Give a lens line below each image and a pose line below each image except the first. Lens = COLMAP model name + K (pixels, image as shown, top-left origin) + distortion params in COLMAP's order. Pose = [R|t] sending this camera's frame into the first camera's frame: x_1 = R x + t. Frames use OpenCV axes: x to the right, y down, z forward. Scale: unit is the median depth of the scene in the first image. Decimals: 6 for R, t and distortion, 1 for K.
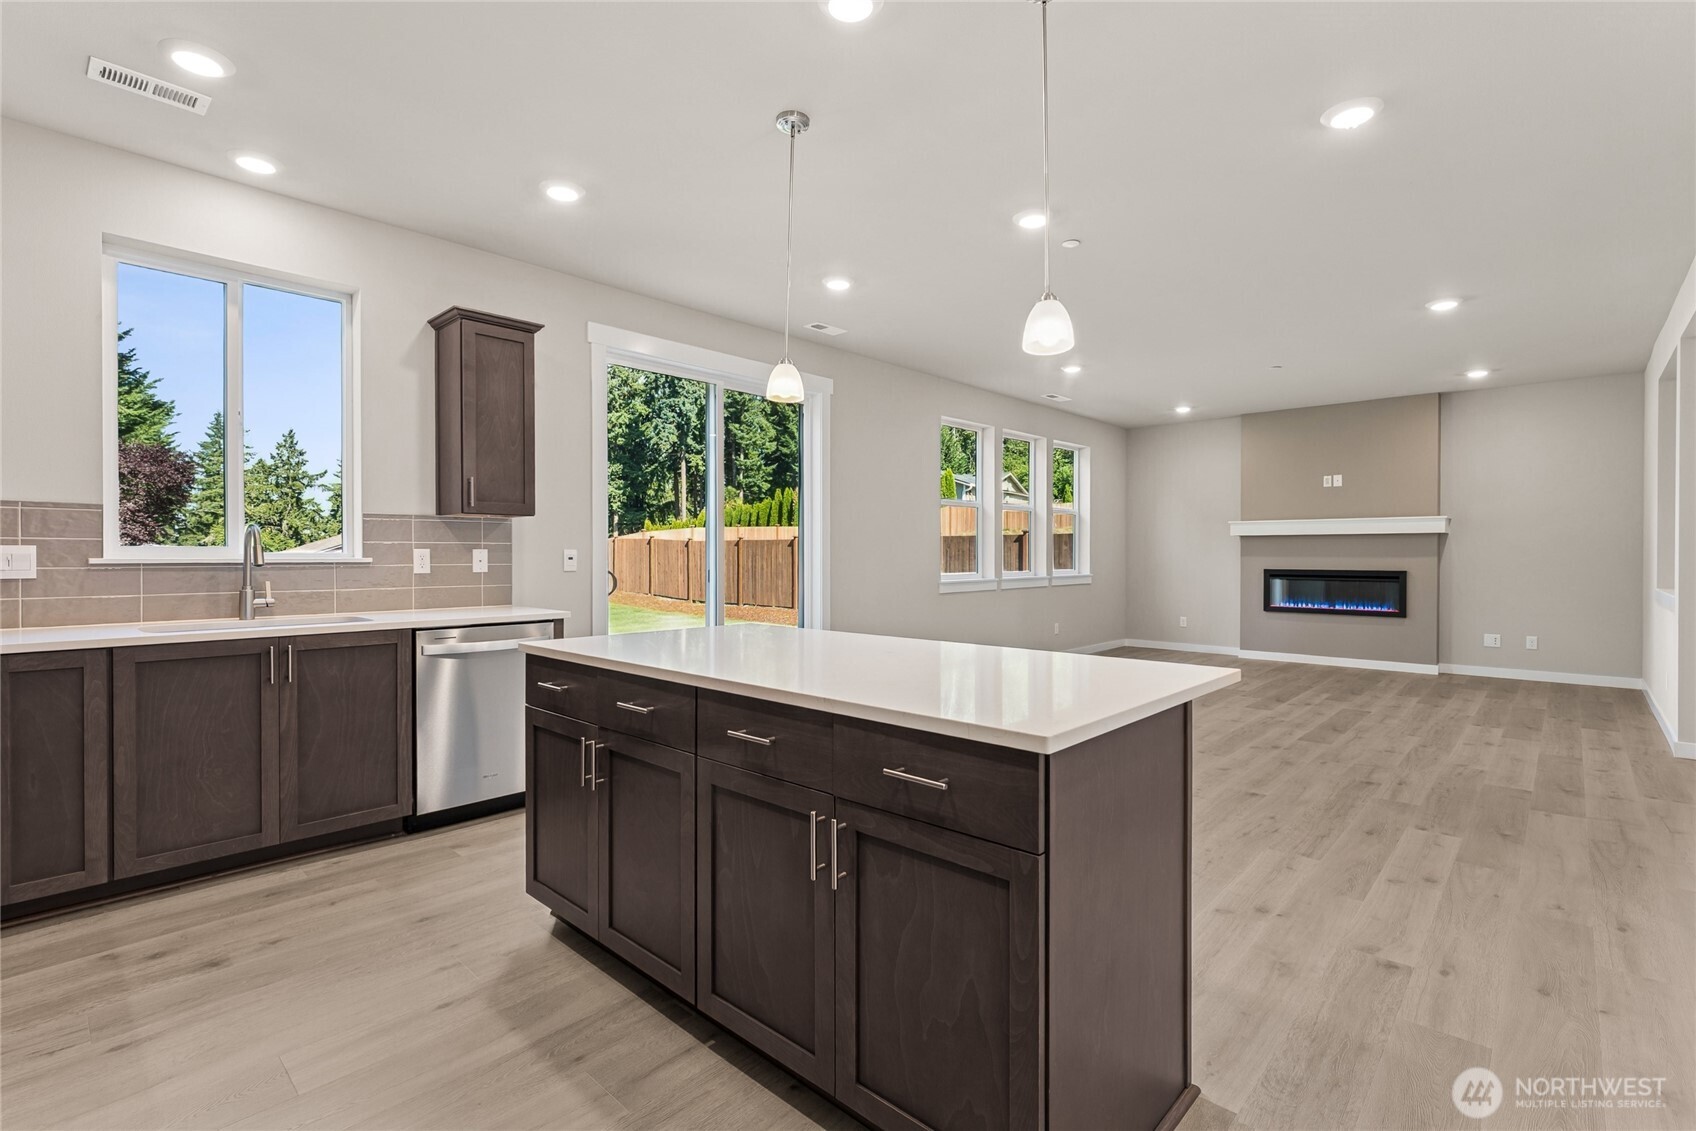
lens RADIAL K [[760.5, 0, 852.6], [0, 760.5, 560.3], [0, 0, 1]] dist [-0.019100, 0.011597]
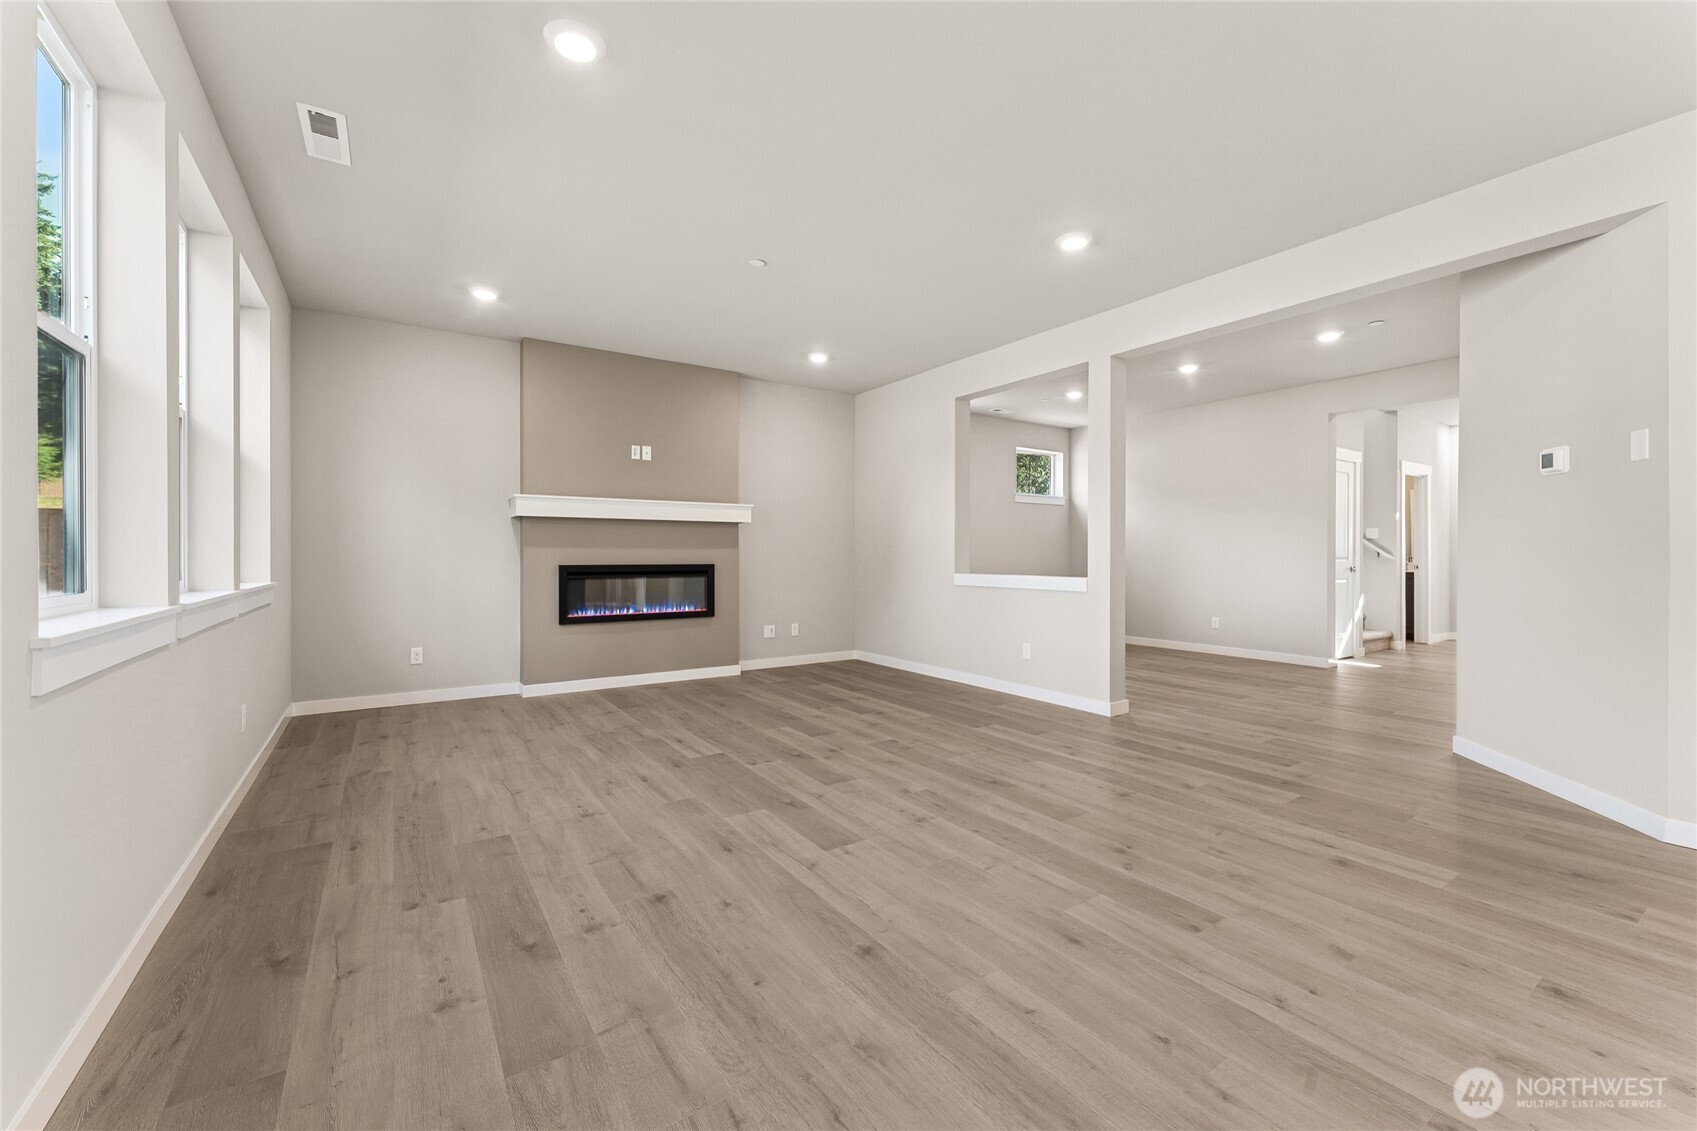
lens RADIAL K [[686.9, 0, 855.4], [0, 686.9, 557.7], [0, 0, 1]] dist [0.002658, 0.000177]
pose [[0.238639, -0.005484, 0.971093, -0.011712], [0.009620, 0.999948, 0.003282, 0.004414], [-0.971061, 0.008558, 0.238680, 0.502467]]
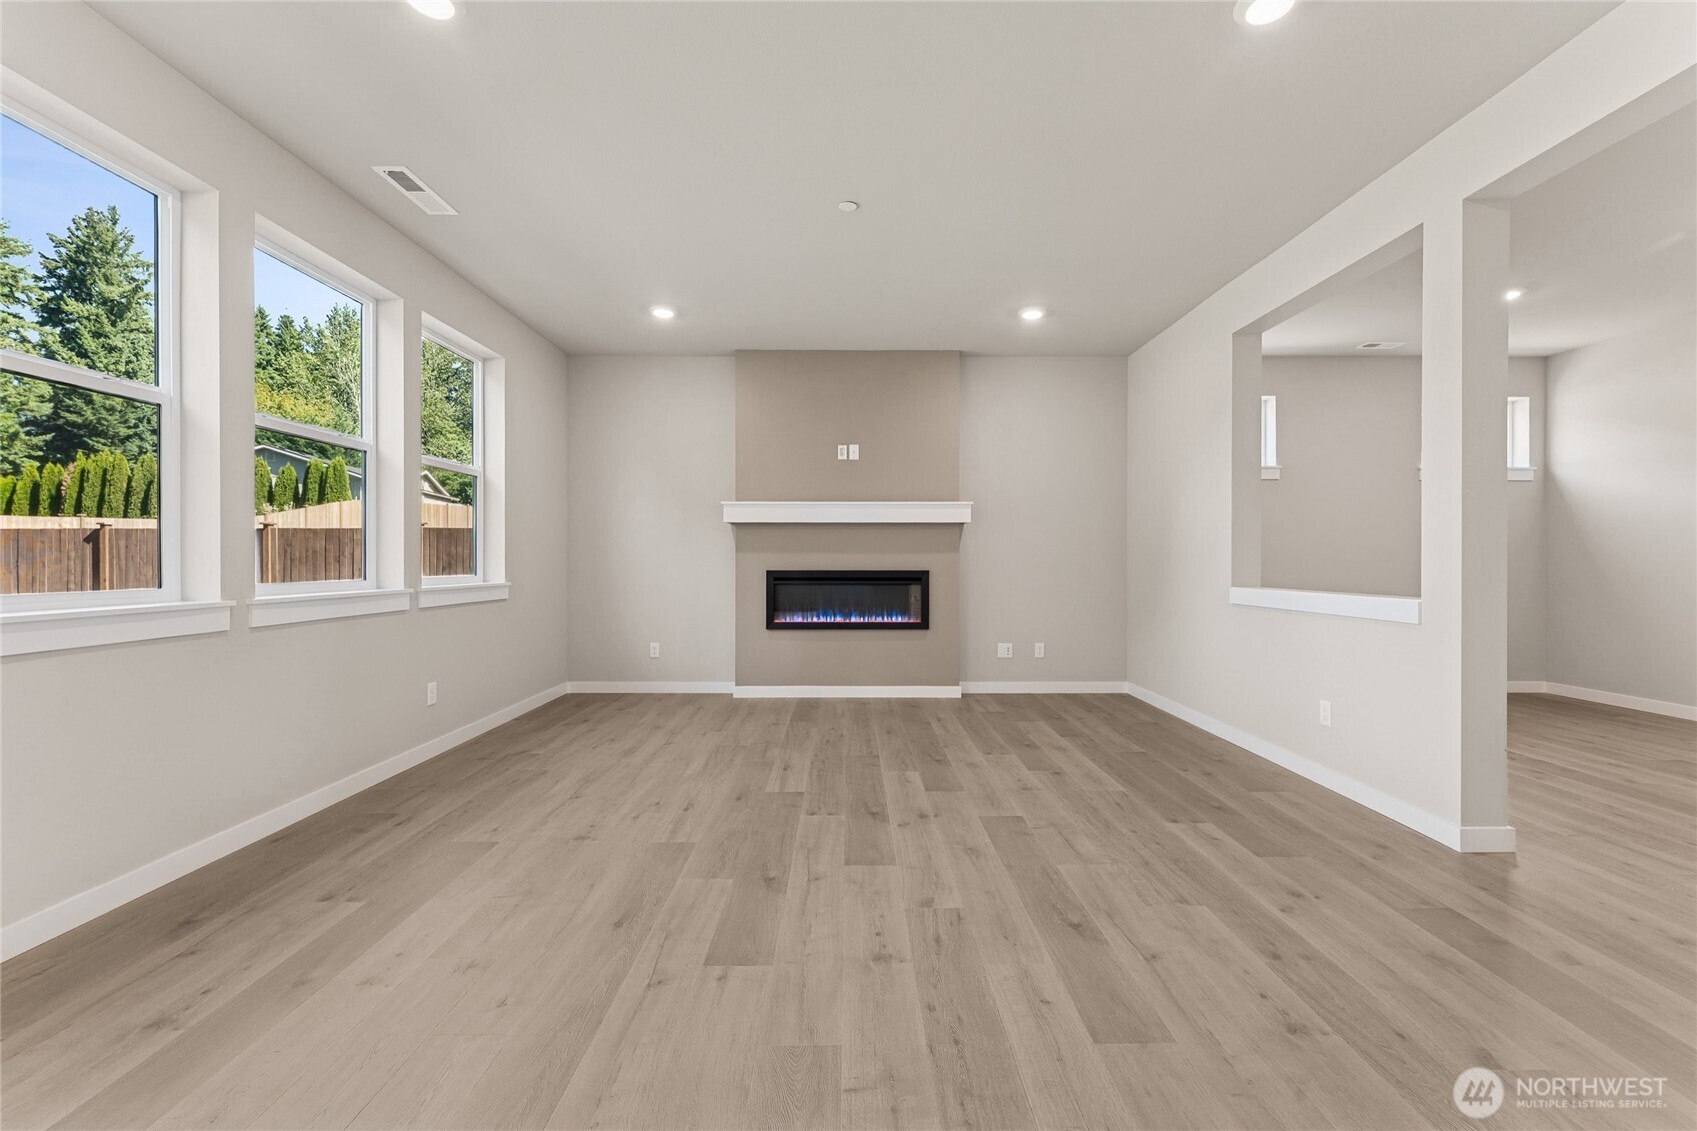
lens RADIAL K [[690.3, 0, 843.4], [0, 690.3, 562.3], [0, 0, 1]] dist [0.001573, 0.000031]
pose [[0.738058, -0.002521, 0.674732, 0.137755], [0.006901, 0.999969, -0.003812, 0.006062], [-0.674702, 0.007470, 0.738053, 0.409464]]
